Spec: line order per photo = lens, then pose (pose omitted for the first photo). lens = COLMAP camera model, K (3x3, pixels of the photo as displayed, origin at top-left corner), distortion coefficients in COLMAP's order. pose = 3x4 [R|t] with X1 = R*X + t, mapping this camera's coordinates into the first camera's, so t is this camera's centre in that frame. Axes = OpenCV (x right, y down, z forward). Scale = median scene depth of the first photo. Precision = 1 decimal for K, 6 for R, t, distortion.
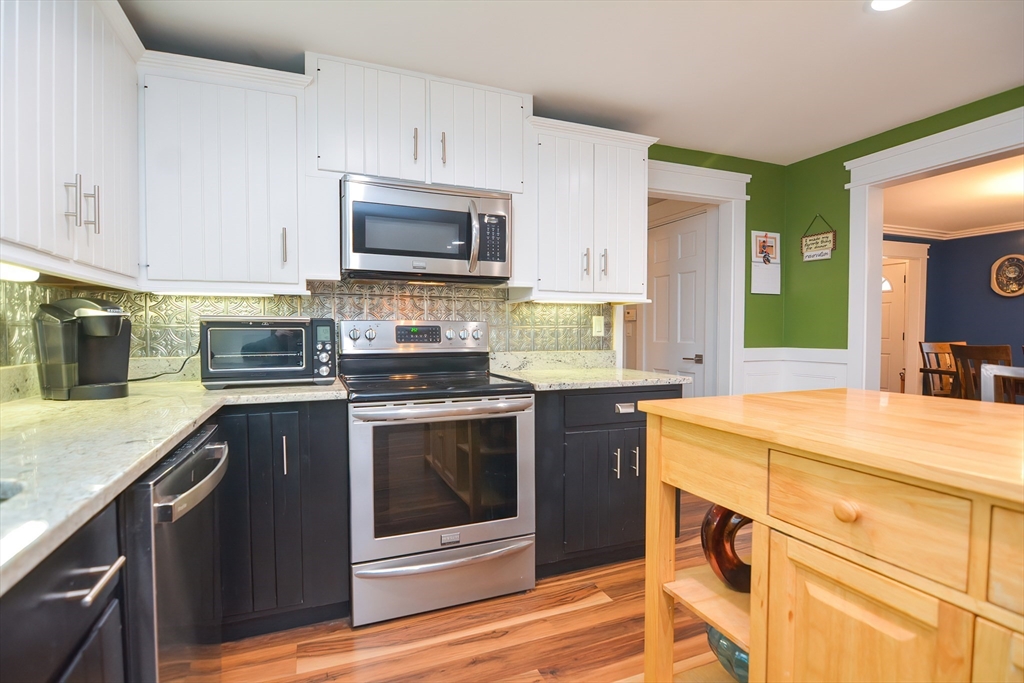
lens RADIAL K [[501.2, 0, 513.4], [0, 501.2, 339.6], [0, 0, 1]] dist [-0.002366, -0.000148]
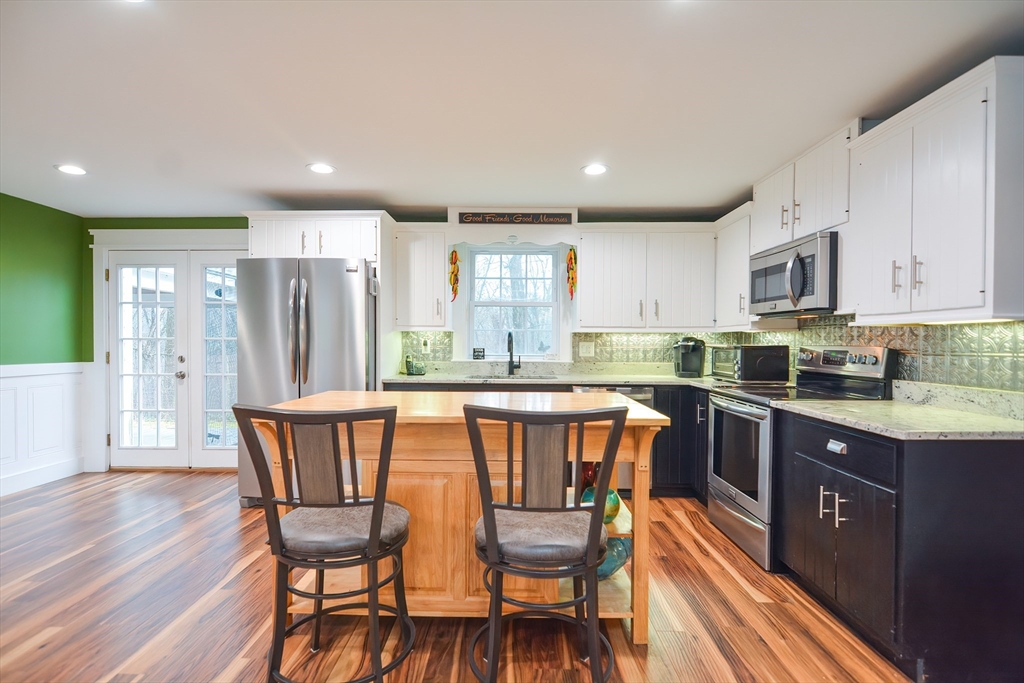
lens RADIAL K [[501.2, 0, 512.0], [0, 501.2, 342.0], [0, 0, 1]] dist [-0.002366, -0.000148]
pose [[-0.379491, -0.006599, -0.925172, 1.186058], [-0.039057, 0.999197, 0.008894, -0.028064], [0.924370, 0.039510, -0.379445, 0.752624]]
